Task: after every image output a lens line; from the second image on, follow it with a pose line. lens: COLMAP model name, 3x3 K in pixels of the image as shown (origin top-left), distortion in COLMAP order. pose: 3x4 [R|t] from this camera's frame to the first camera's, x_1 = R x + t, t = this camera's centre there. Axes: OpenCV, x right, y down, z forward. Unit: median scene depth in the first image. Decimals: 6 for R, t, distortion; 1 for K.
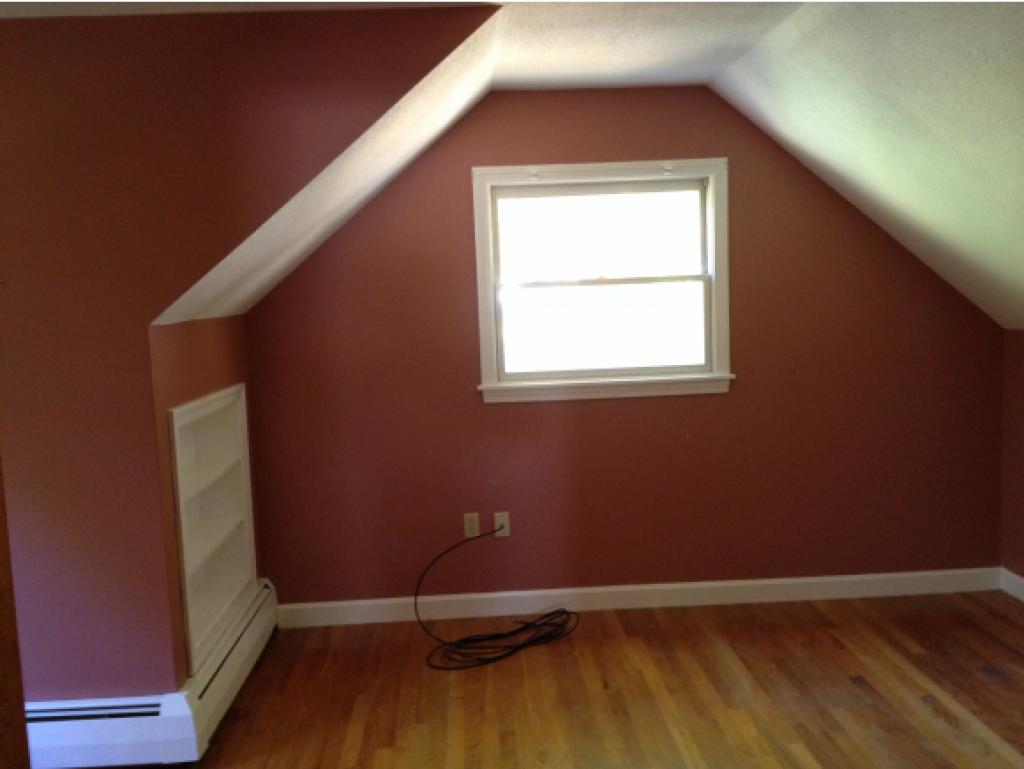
lens RADIAL K [[966.4, 0, 516.3], [0, 966.4, 384.4], [0, 0, 1]] dist [0.121570, -0.249094]
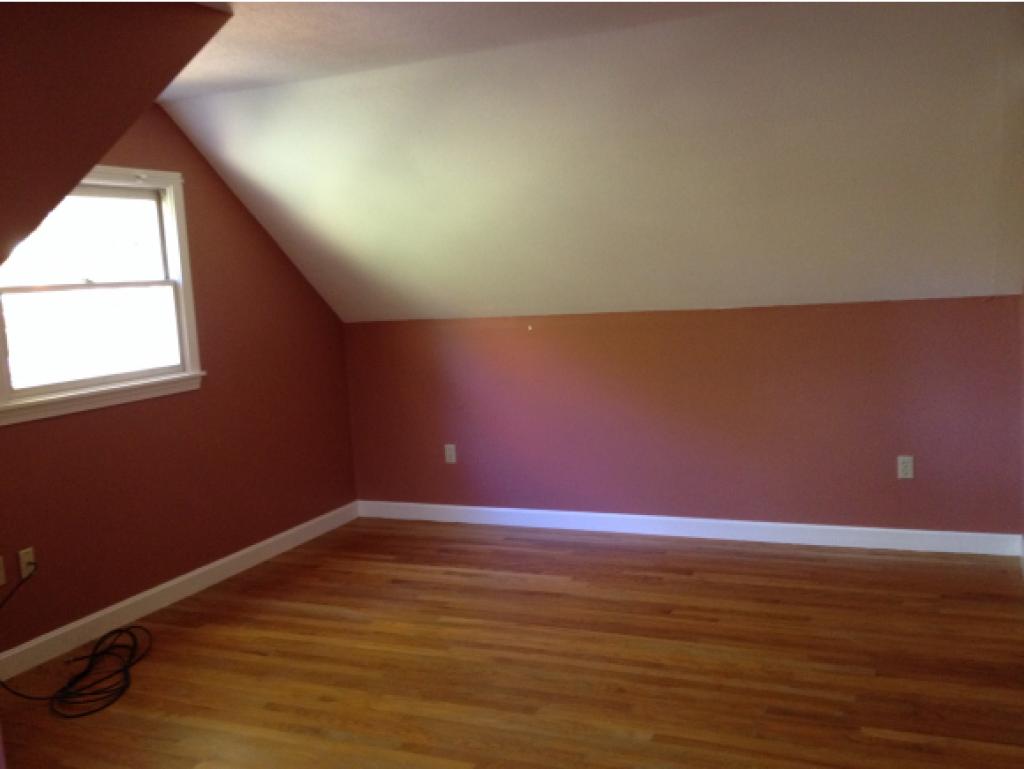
lens RADIAL K [[966.4, 0, 516.3], [0, 966.4, 384.4], [0, 0, 1]] dist [0.121570, -0.249094]
pose [[0.449136, -0.088965, 0.889023, -0.610189], [0.127742, 0.991202, 0.034654, 0.011255], [-0.884284, 0.098001, 0.456549, 0.196463]]
